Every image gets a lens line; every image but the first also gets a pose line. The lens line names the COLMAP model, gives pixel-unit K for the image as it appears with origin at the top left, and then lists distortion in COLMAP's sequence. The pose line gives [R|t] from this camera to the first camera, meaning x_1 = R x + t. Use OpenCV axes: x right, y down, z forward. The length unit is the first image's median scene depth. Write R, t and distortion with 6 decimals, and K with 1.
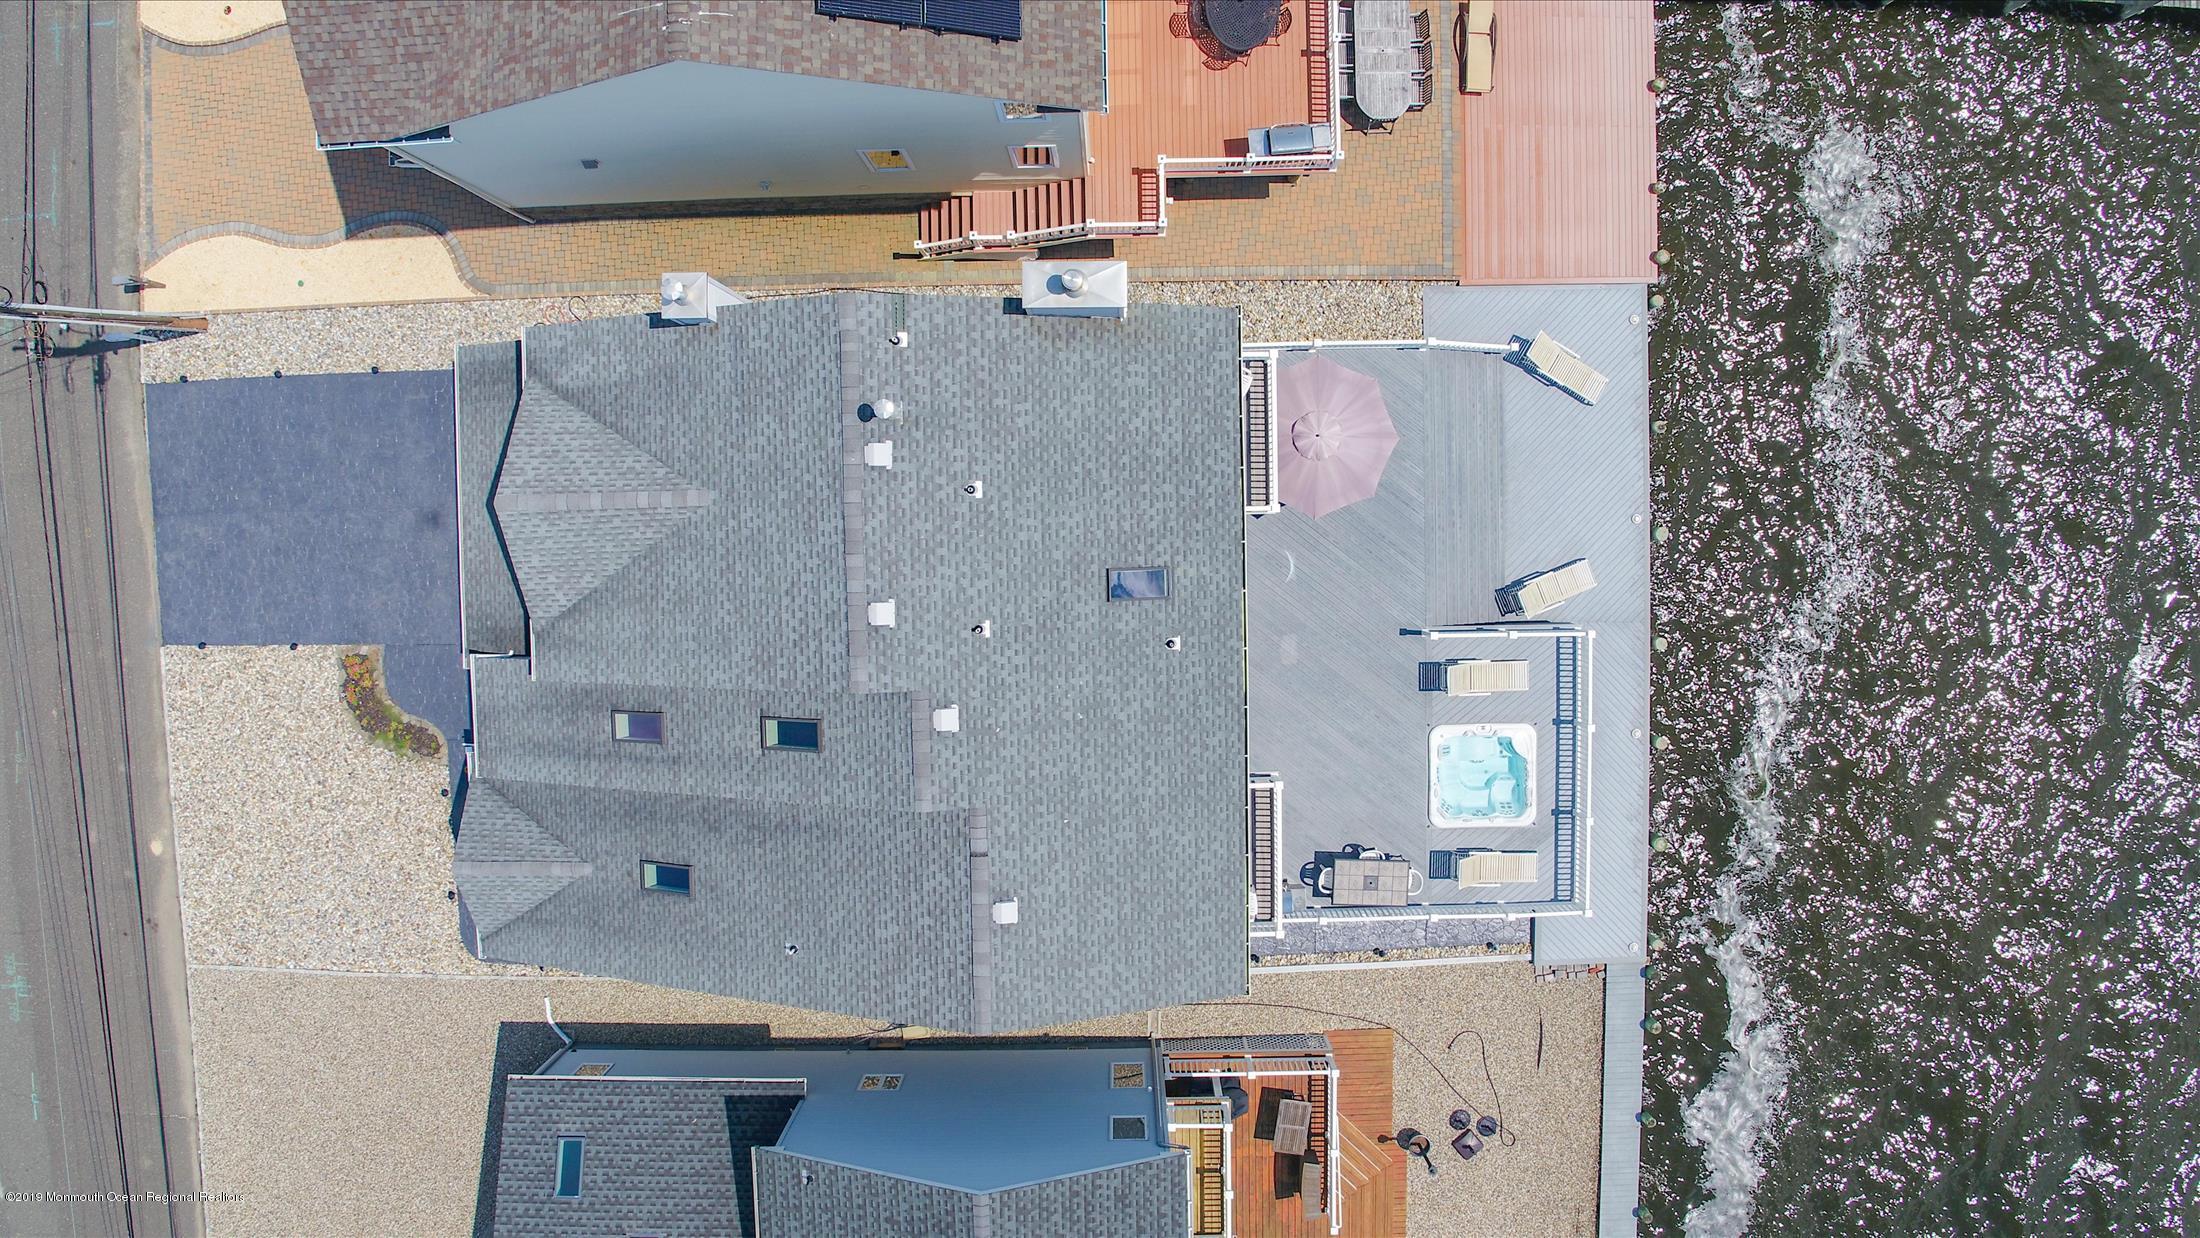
lens RADIAL K [[1560.2, 0, 1115.4], [0, 1560.2, 605.9], [0, 0, 1]] dist [-0.125569, 0.020273]
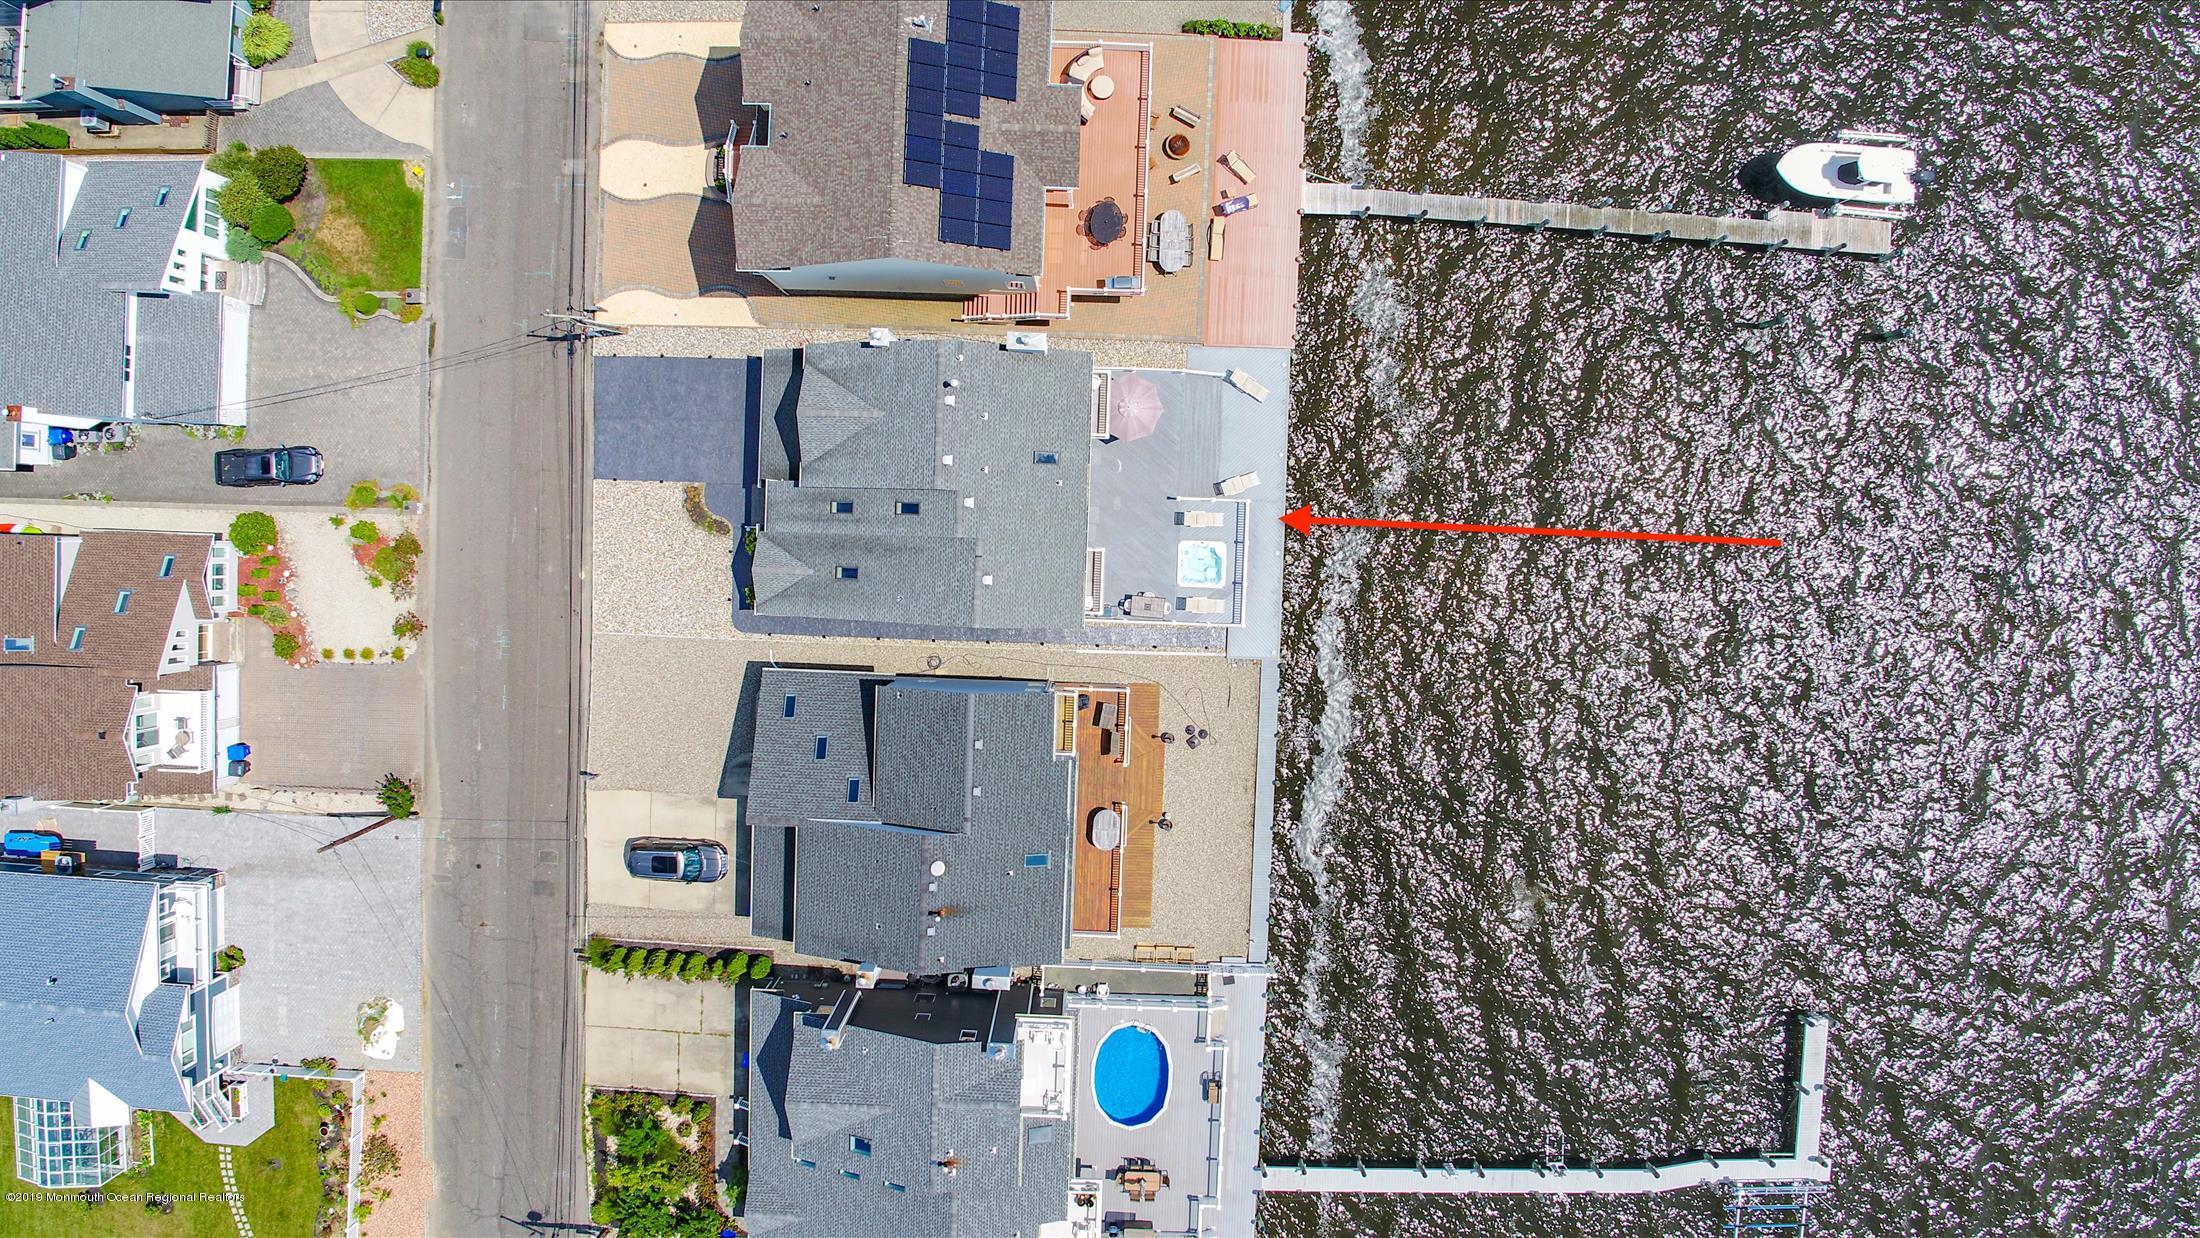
lens RADIAL K [[1560.2, 0, 1115.4], [0, 1560.2, 605.9], [0, 0, 1]] dist [-0.125569, 0.020273]
pose [[0.998588, 0.051099, 0.014551, 0.084567], [-0.050854, 0.998566, -0.016754, 0.217031], [-0.015386, 0.015991, 0.999754, -1.268475]]
